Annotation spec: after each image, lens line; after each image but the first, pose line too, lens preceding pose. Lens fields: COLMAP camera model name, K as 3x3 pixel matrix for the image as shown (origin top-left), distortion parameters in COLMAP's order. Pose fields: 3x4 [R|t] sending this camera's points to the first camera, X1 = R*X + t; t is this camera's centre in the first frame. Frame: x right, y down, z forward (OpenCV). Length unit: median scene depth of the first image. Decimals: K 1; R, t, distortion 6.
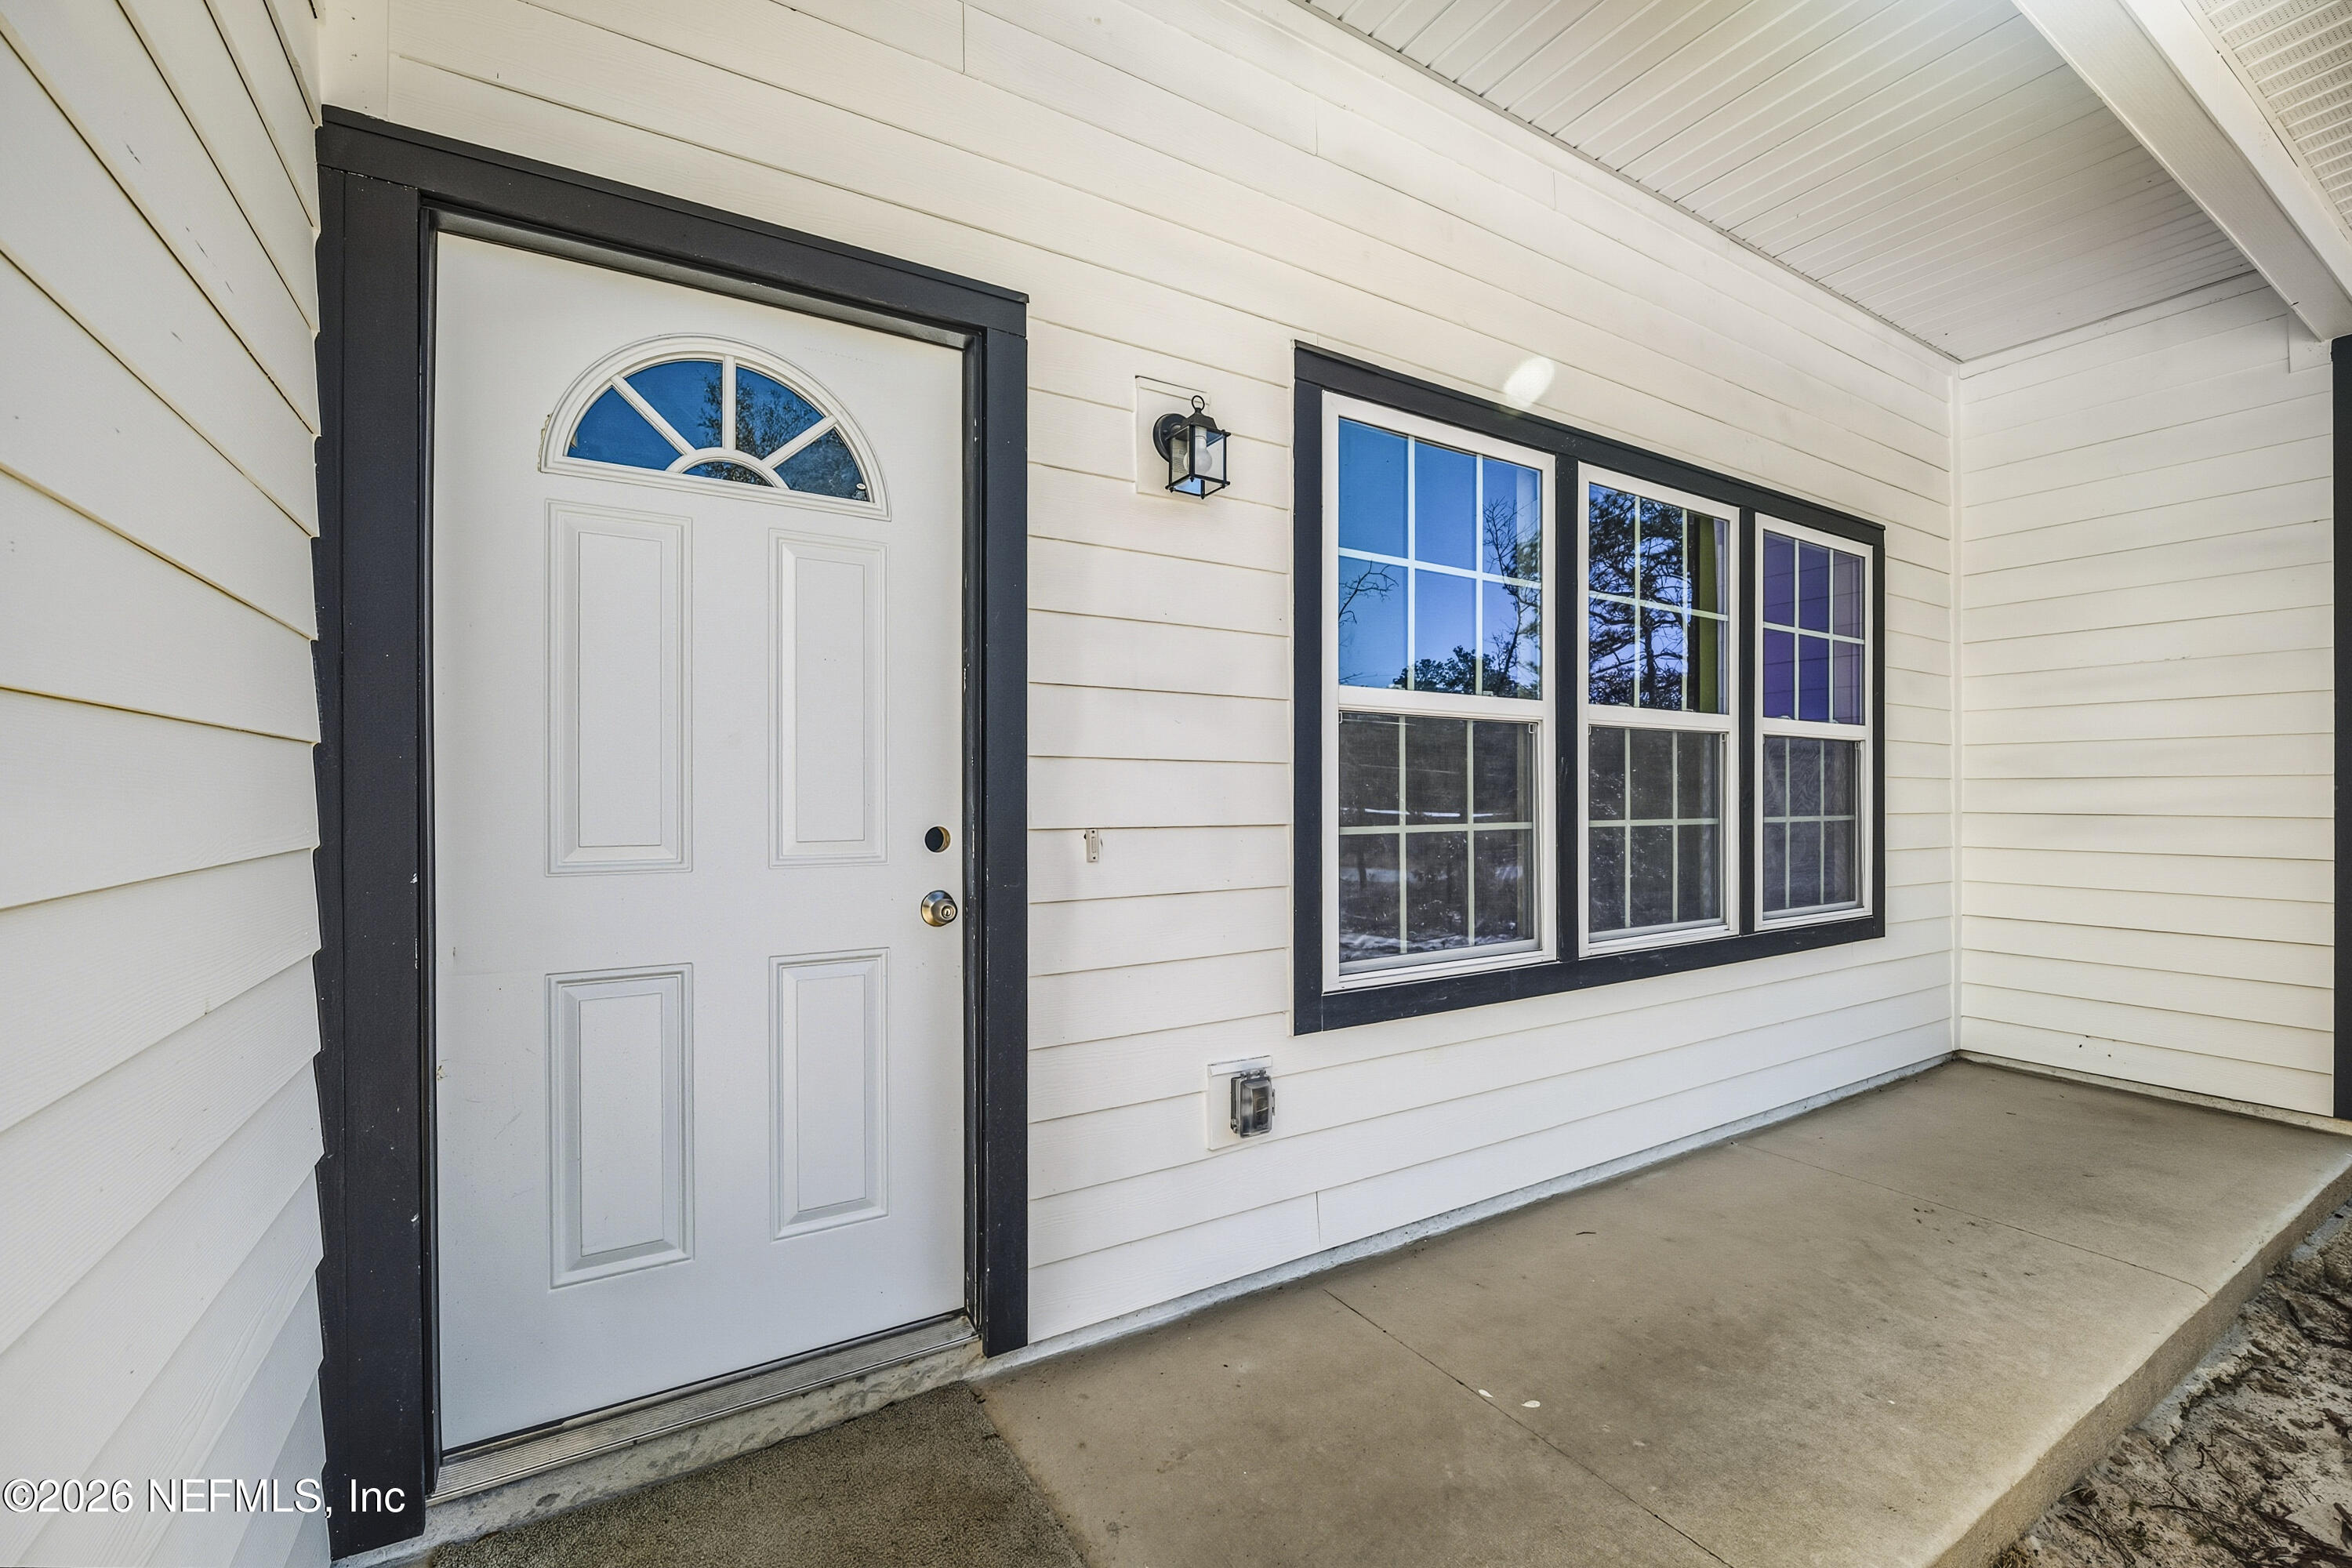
lens RADIAL K [[1018.1, 0, 1176.0], [0, 1018.1, 784.0], [0, 0, 1]] dist [-0.004755, 0.000042]
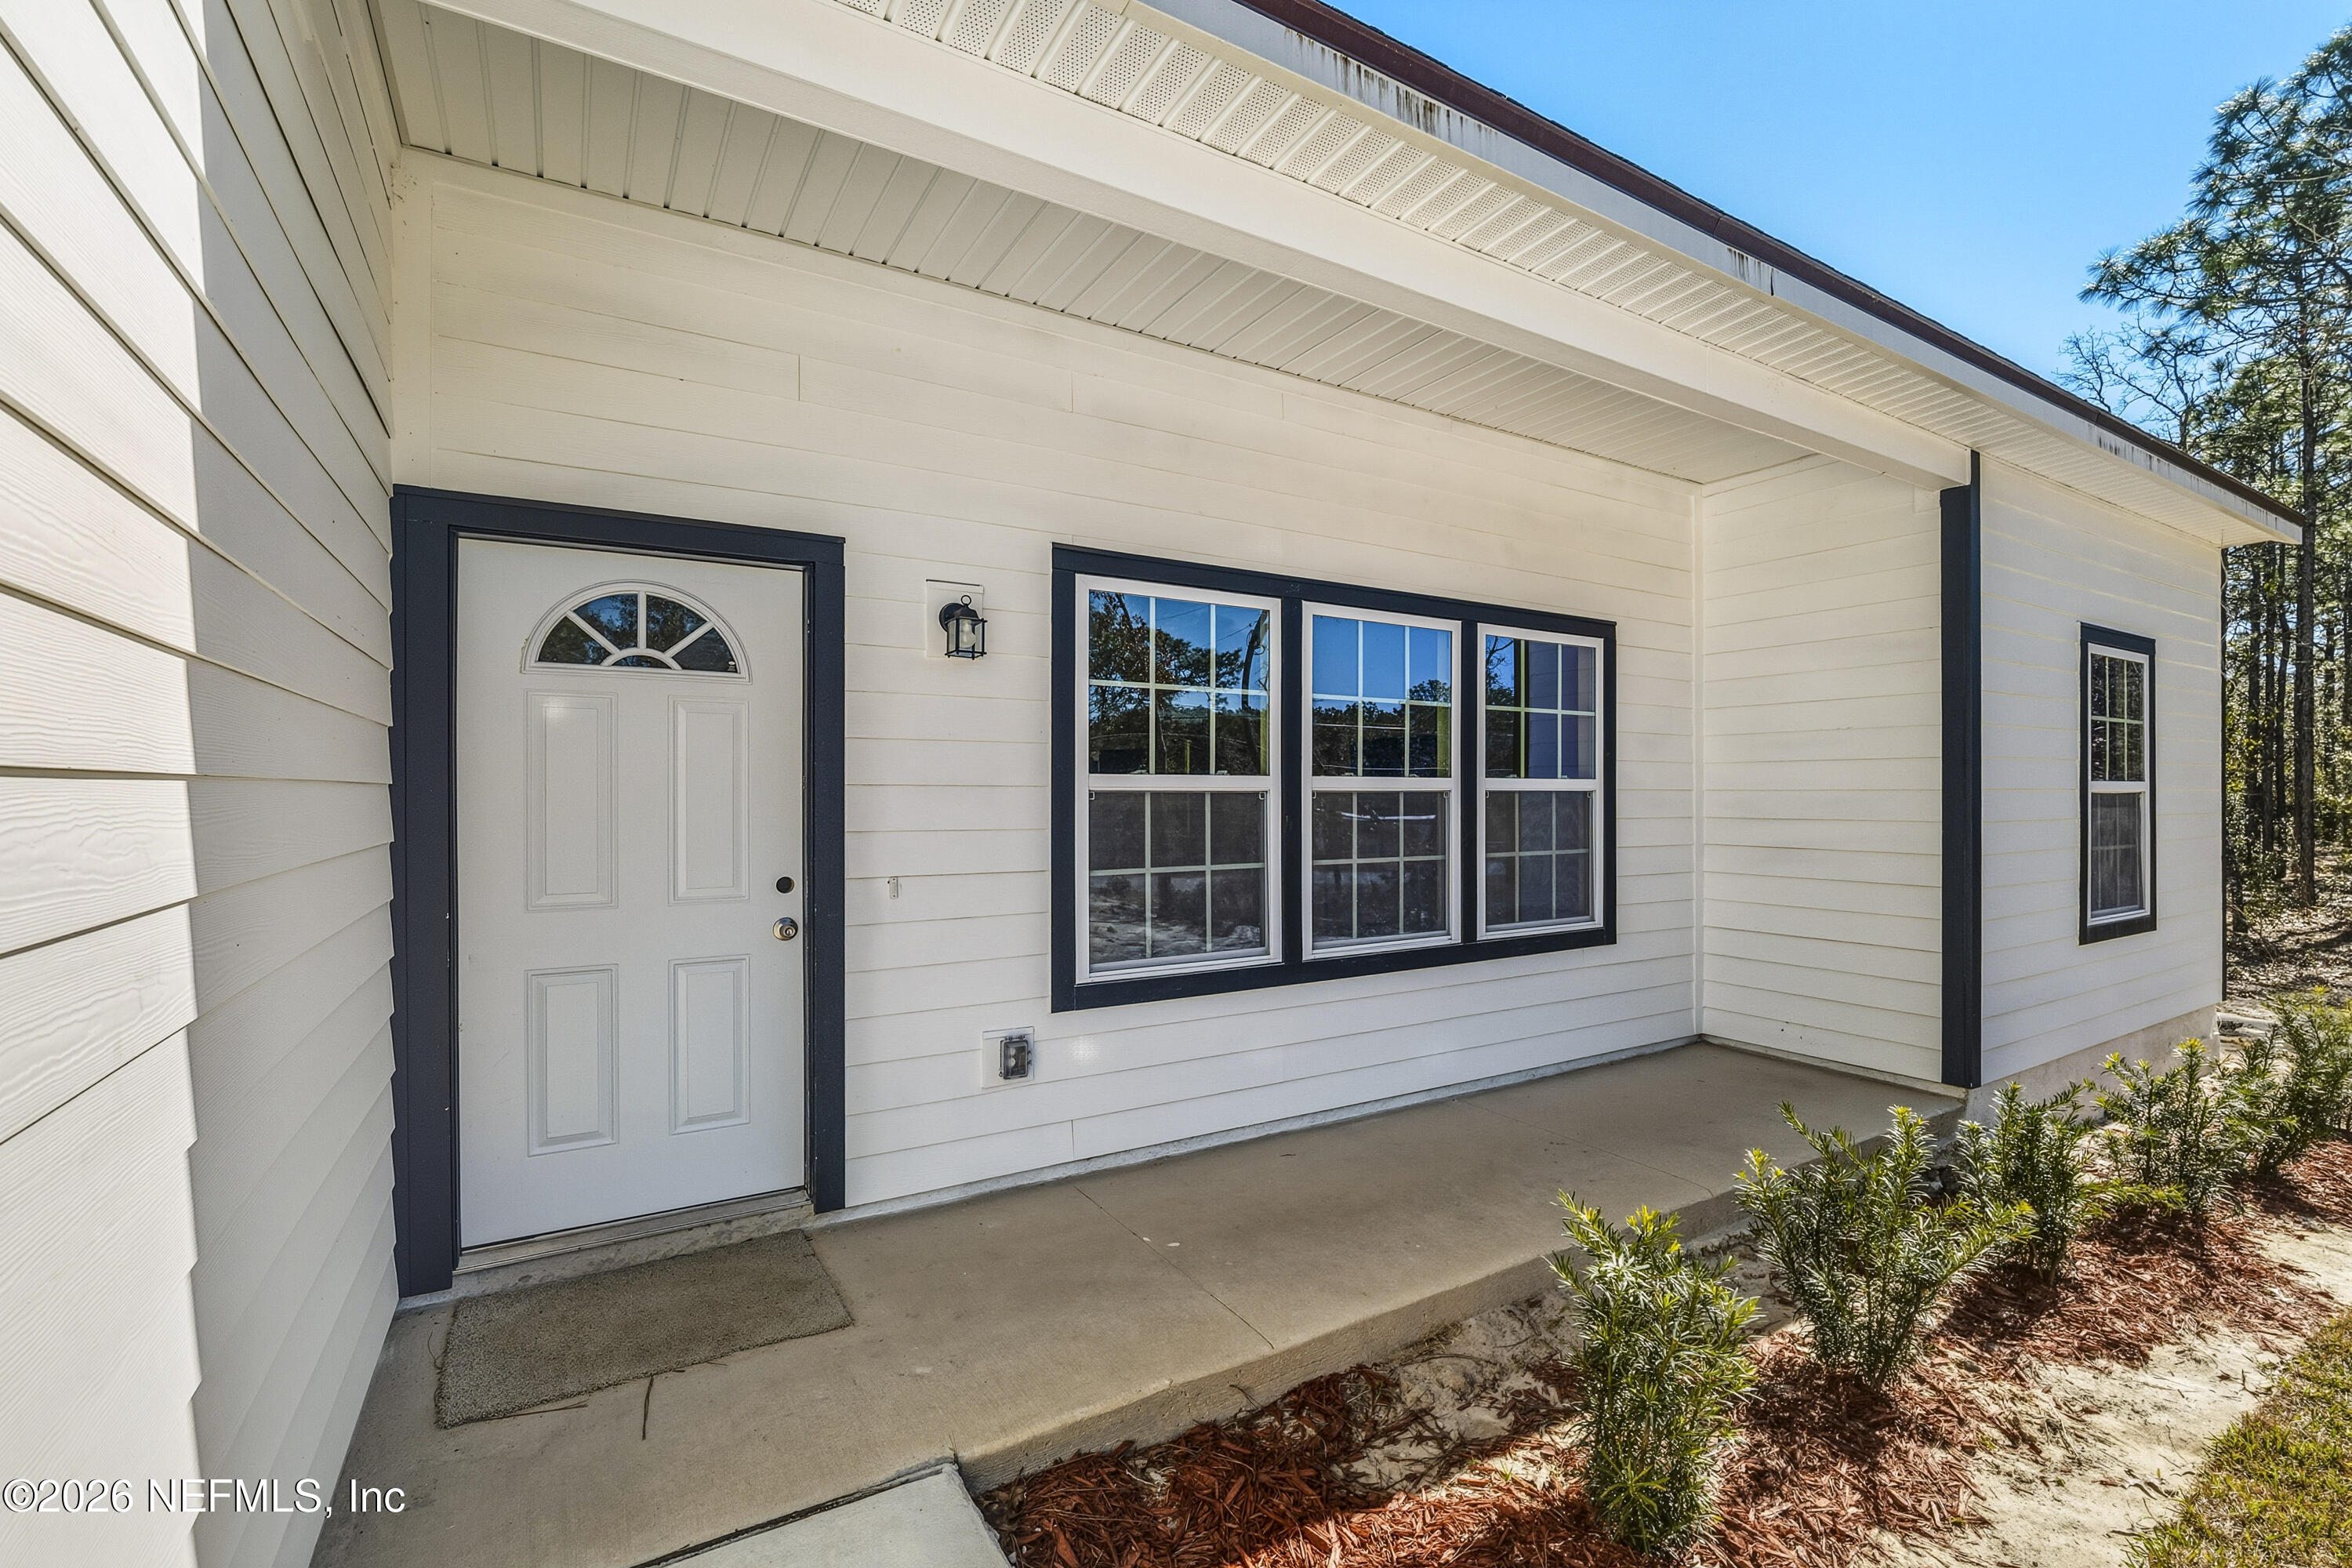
lens RADIAL K [[1051.9, 0, 1264.4], [0, 1051.9, 790.8], [0, 0, 1]] dist [-0.003833, -0.000243]
pose [[0.998968, 0.008285, 0.044667, 0.404398], [-0.008799, 0.999897, 0.011331, -0.108624], [-0.044569, -0.011712, 0.998938, -0.609204]]
